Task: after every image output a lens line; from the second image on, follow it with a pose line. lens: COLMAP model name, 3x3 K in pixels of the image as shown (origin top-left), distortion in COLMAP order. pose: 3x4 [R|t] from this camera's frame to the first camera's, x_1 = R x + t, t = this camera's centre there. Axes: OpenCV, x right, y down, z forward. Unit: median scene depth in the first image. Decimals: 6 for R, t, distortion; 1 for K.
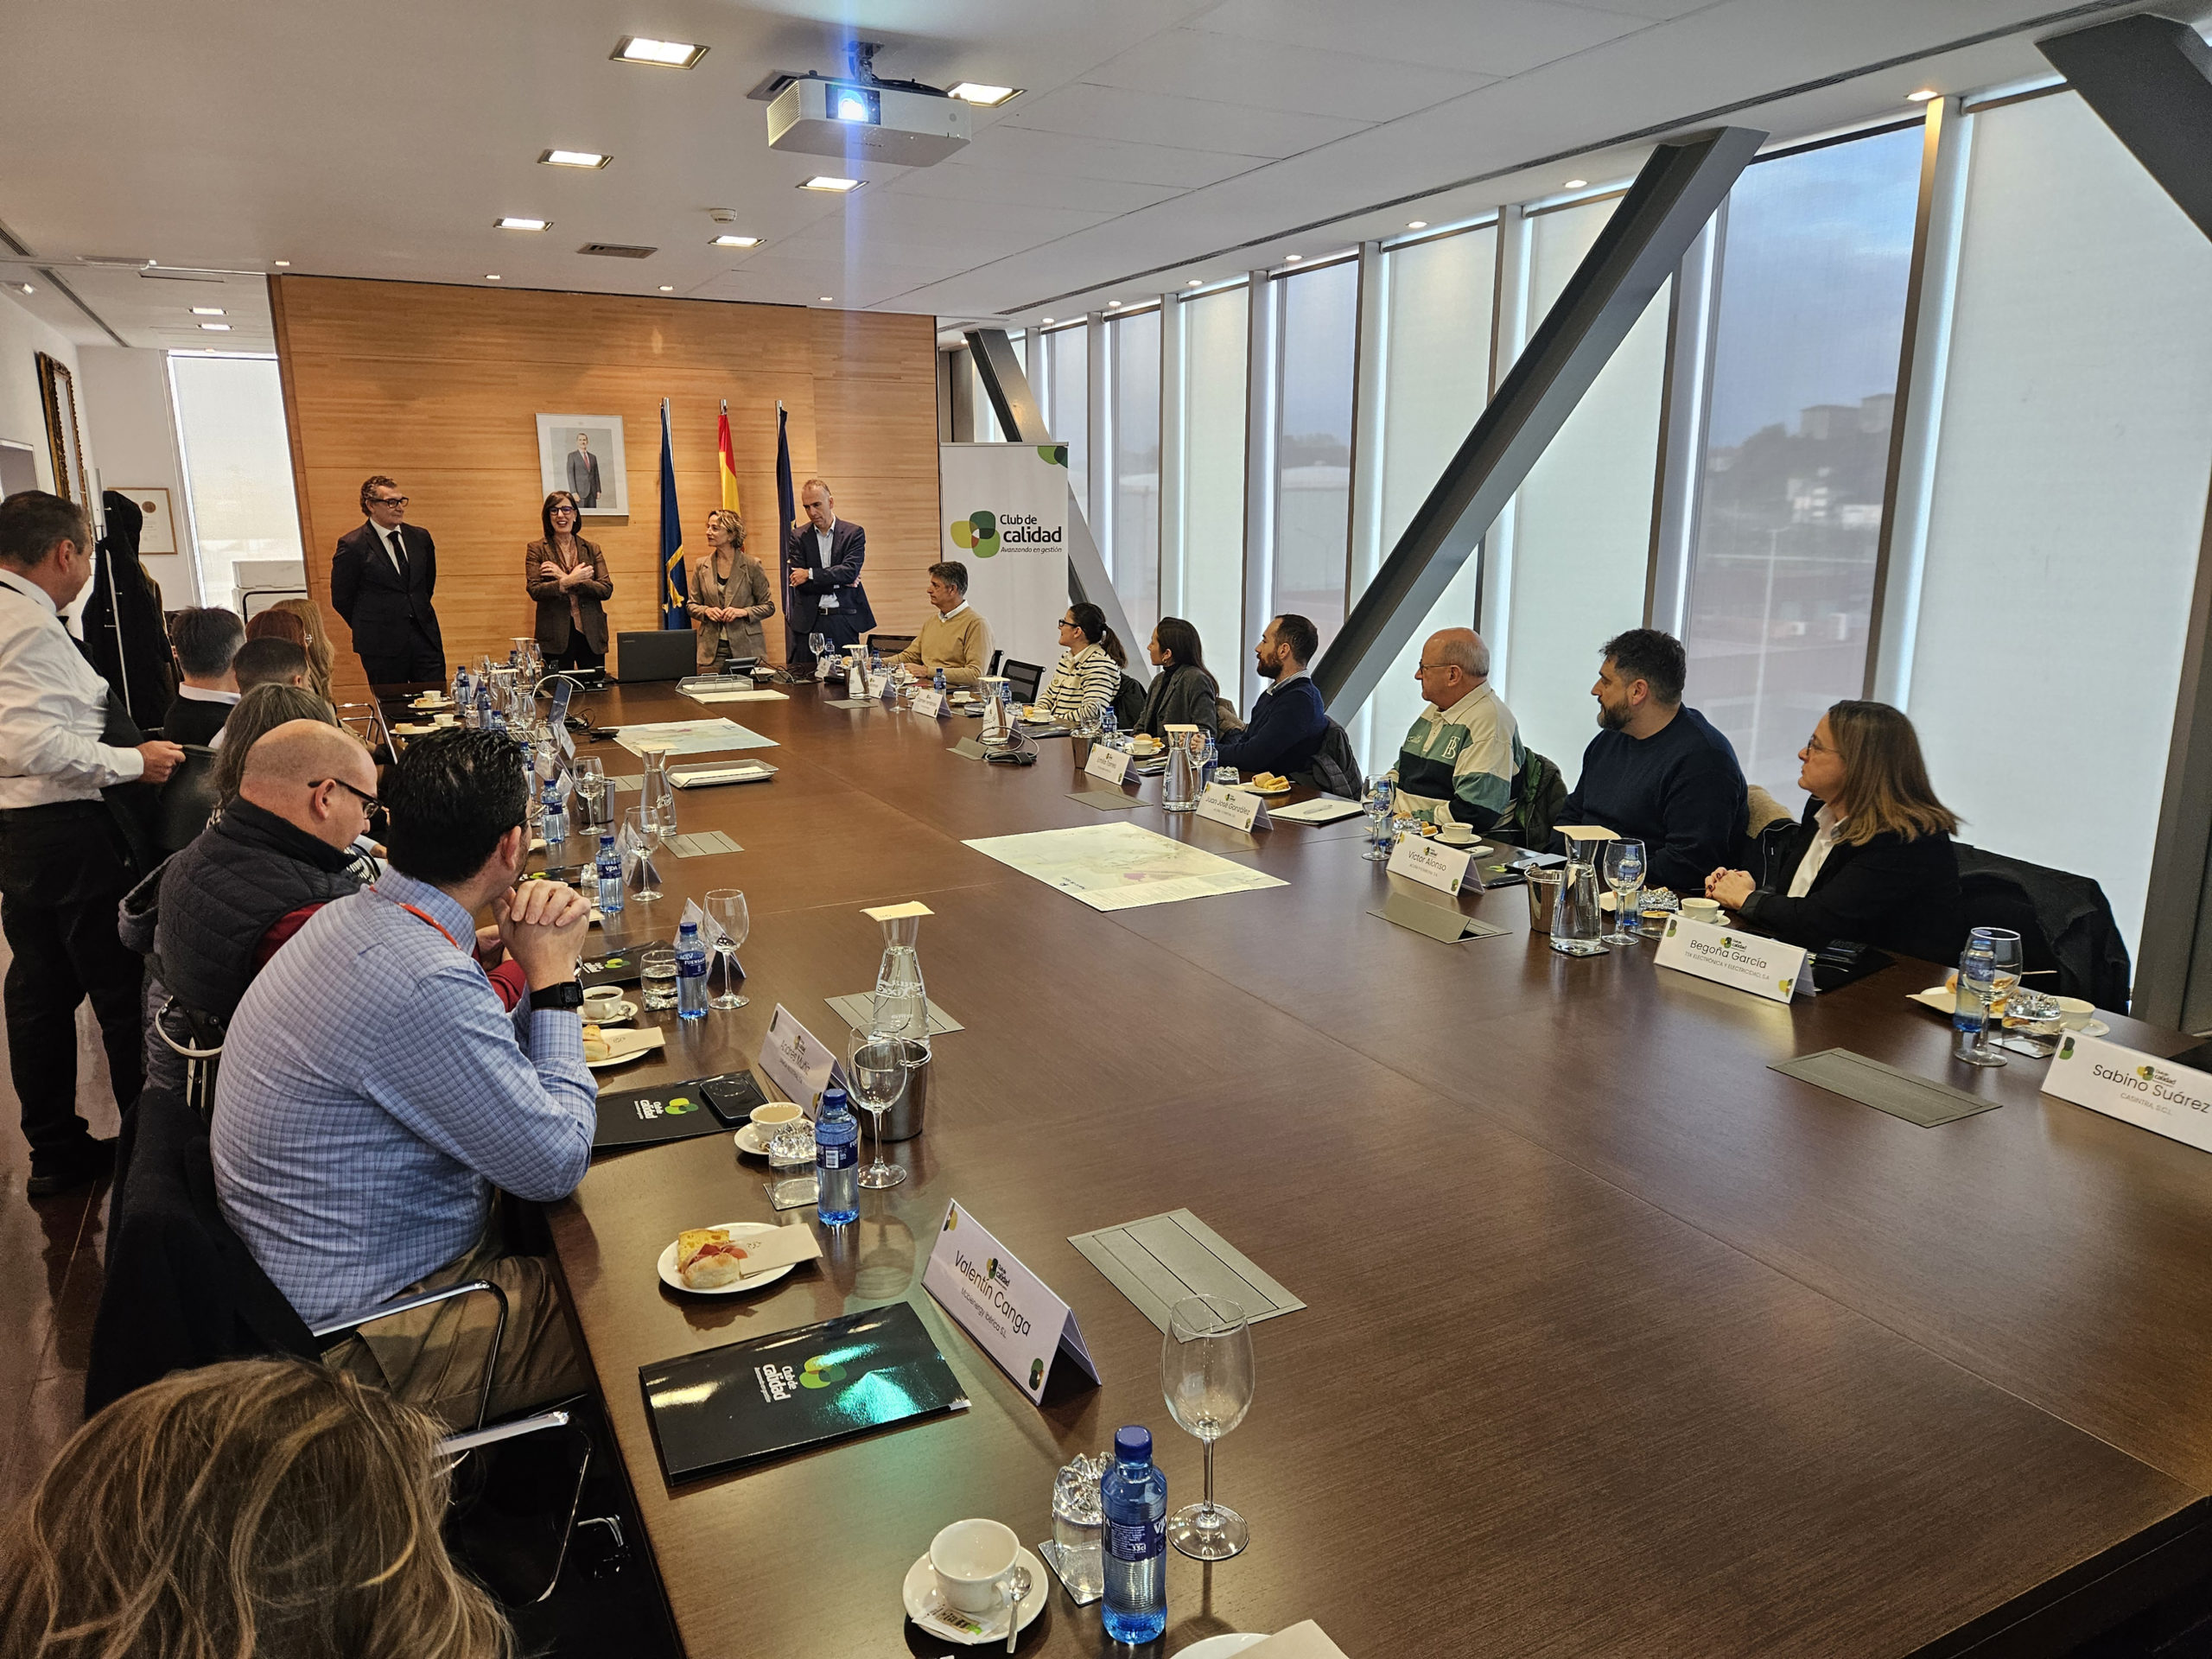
lens RADIAL K [[1486.8, 0, 1059.0], [0, 1486.8, 833.3], [0, 0, 1]] dist [0.082060, -0.077922]
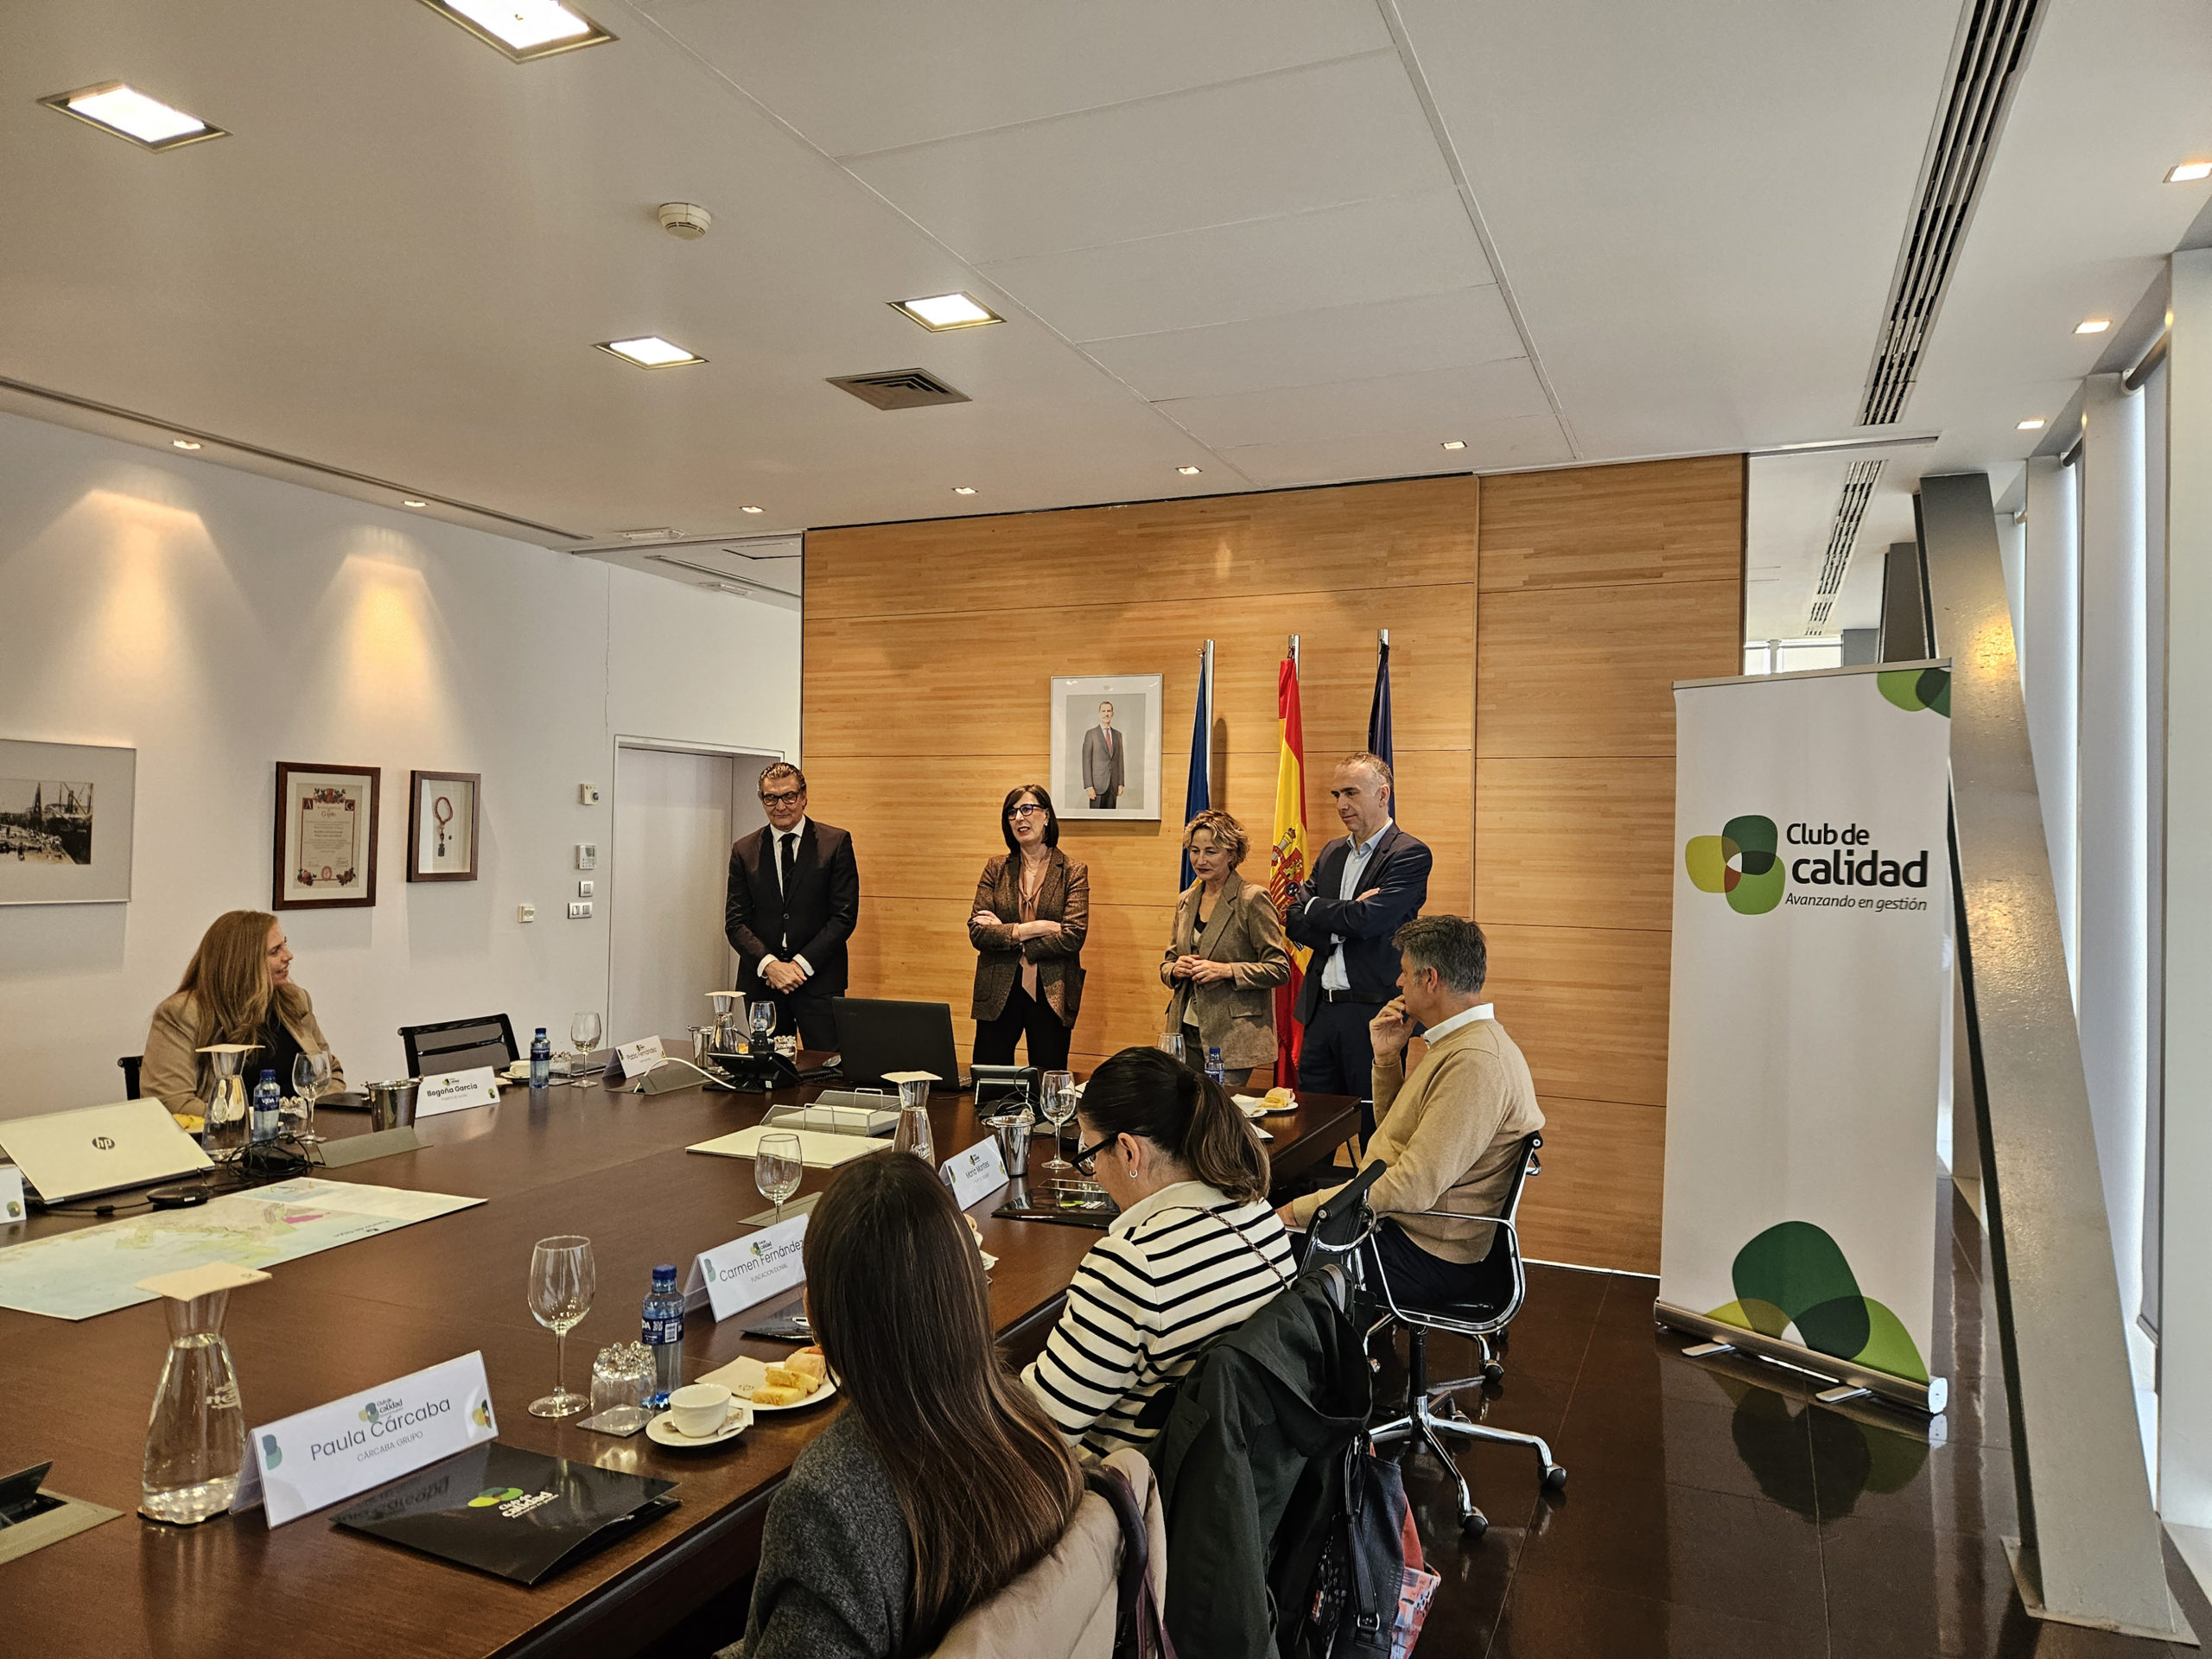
lens RADIAL K [[1485.9, 0, 1094.7], [0, 1485.9, 811.0], [0, 0, 1]] dist [0.086320, -0.079442]
pose [[0.638358, 0.000103, -0.769739, 0.192028], [-0.186276, 0.970297, -0.154352, -0.114074], [0.746860, 0.241916, 0.619417, 0.594191]]
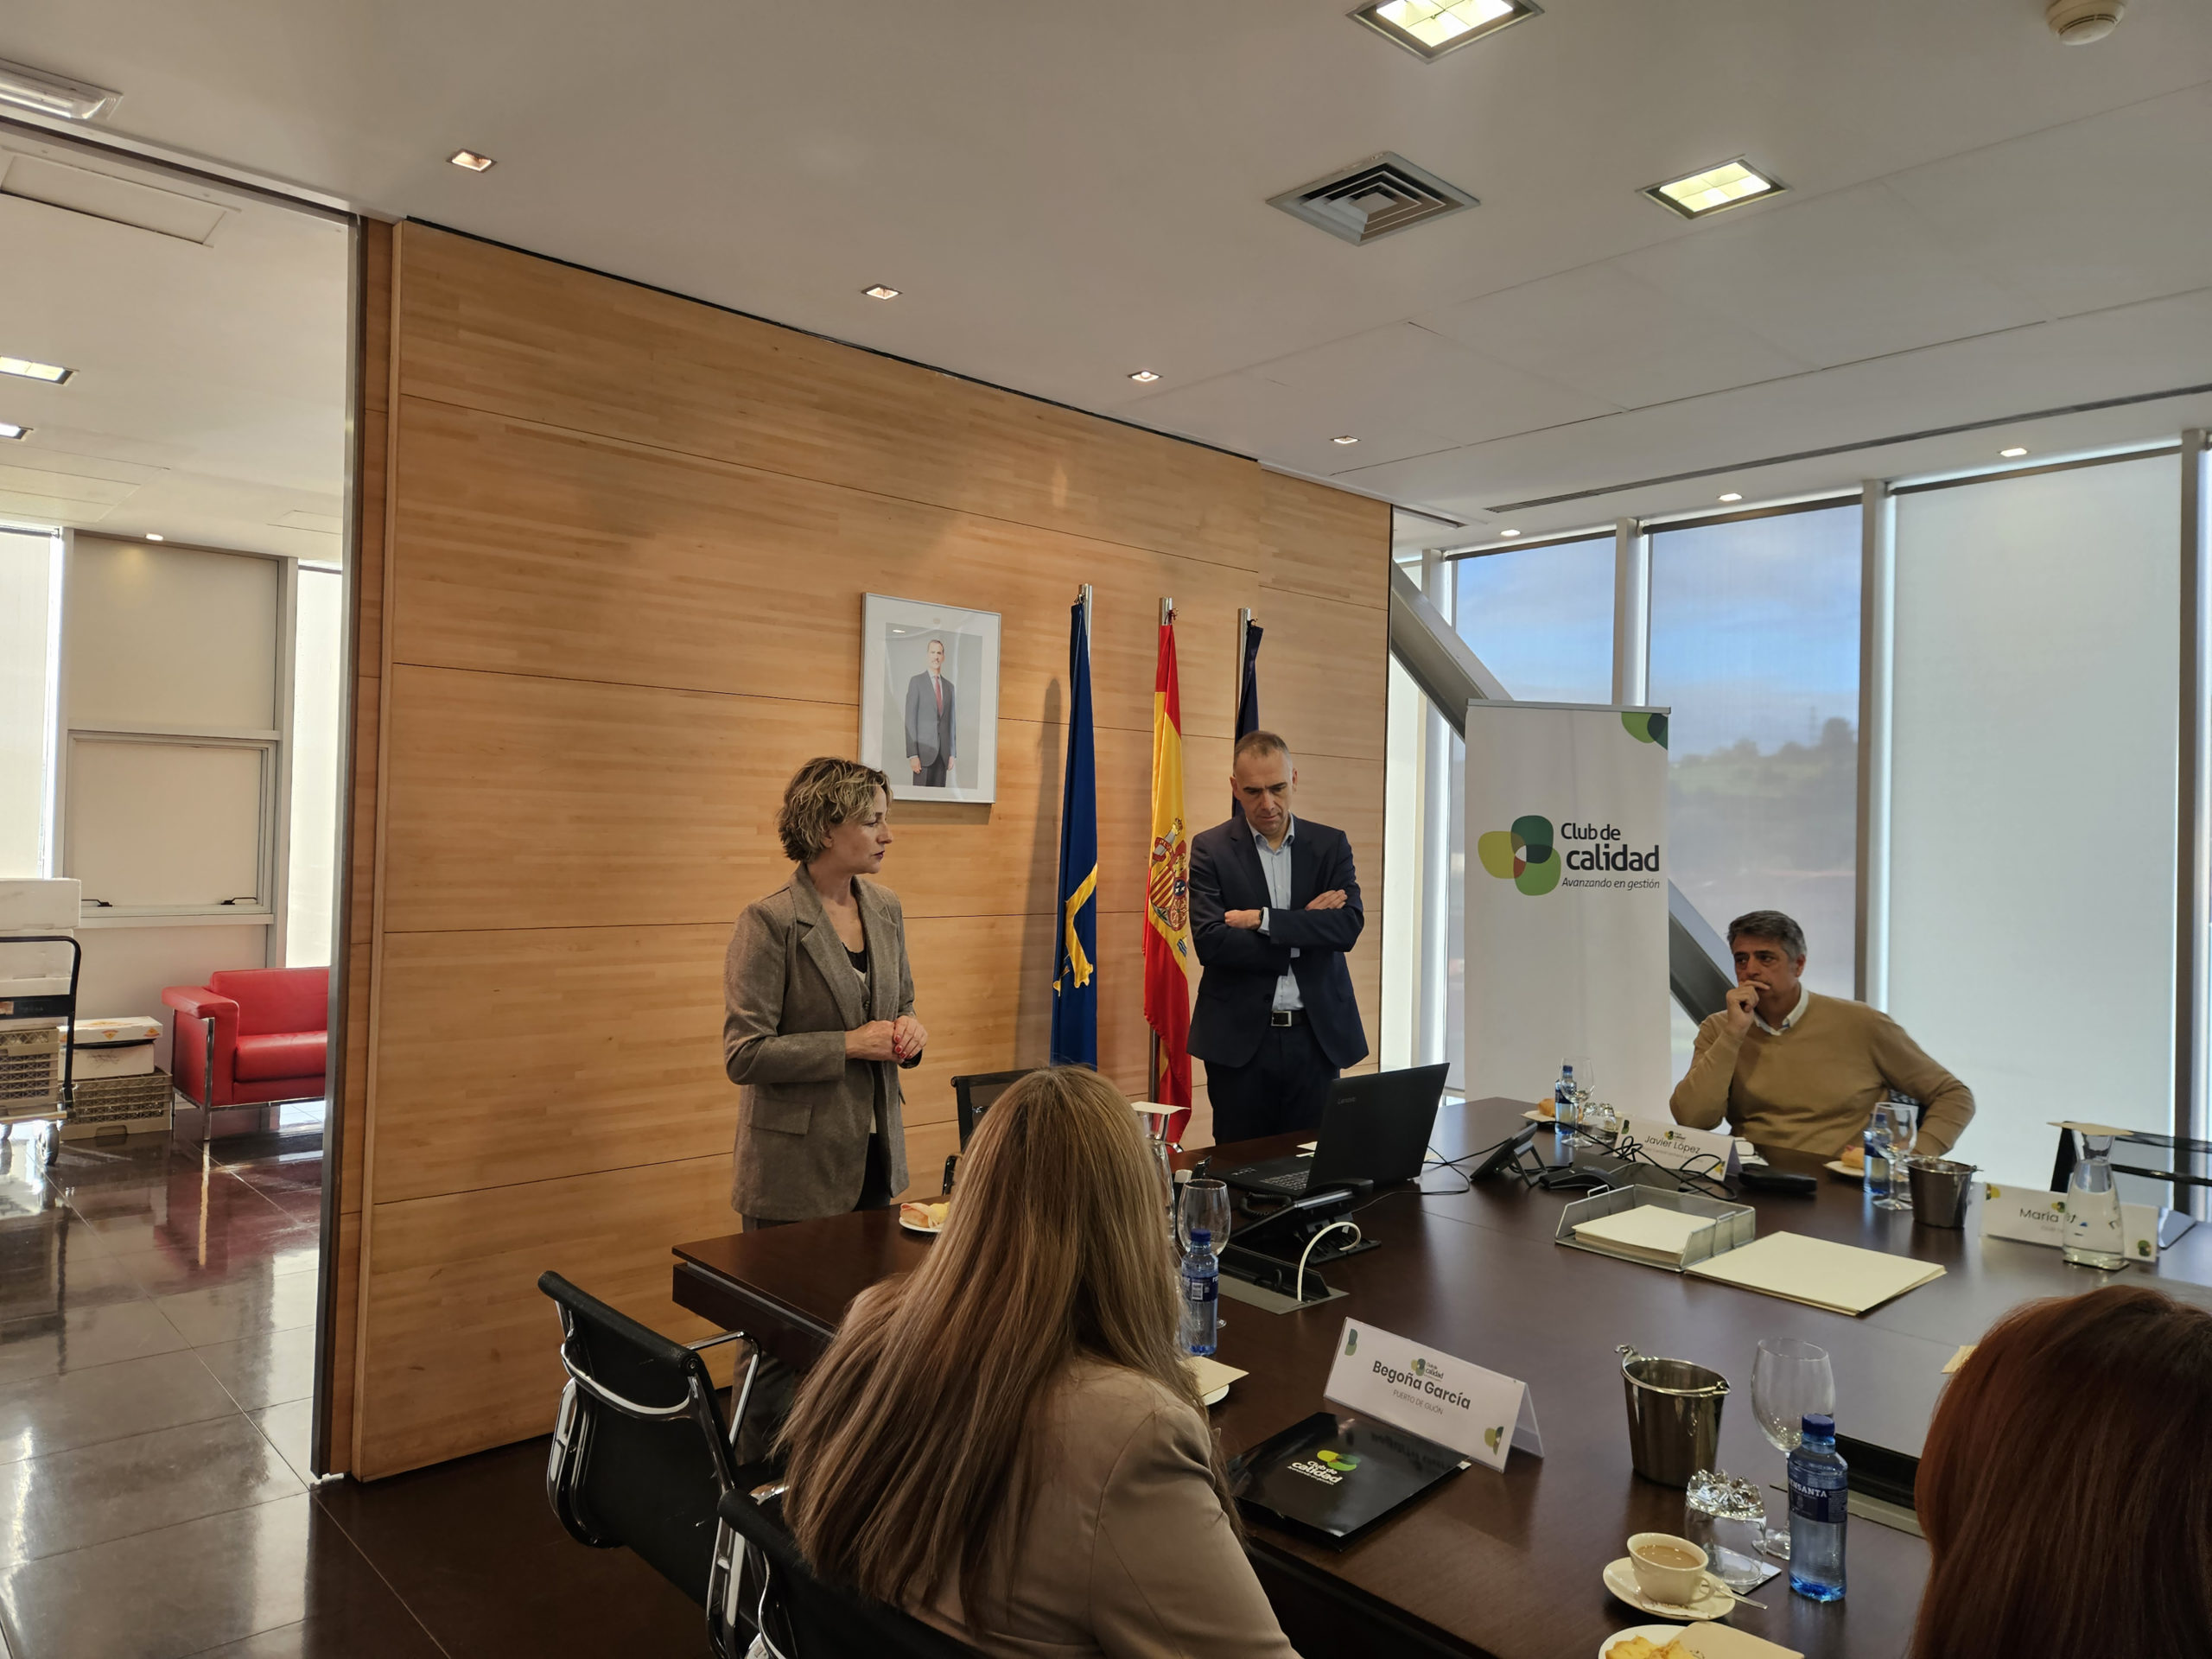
lens RADIAL K [[1485.9, 0, 1094.7], [0, 1485.9, 811.0], [0, 0, 1]] dist [0.086320, -0.079442]
pose [[0.960562, 0.032569, 0.276152, -0.399083], [0.031465, 0.974007, -0.224320, -0.099652], [-0.276279, 0.224163, 0.934570, 0.540438]]
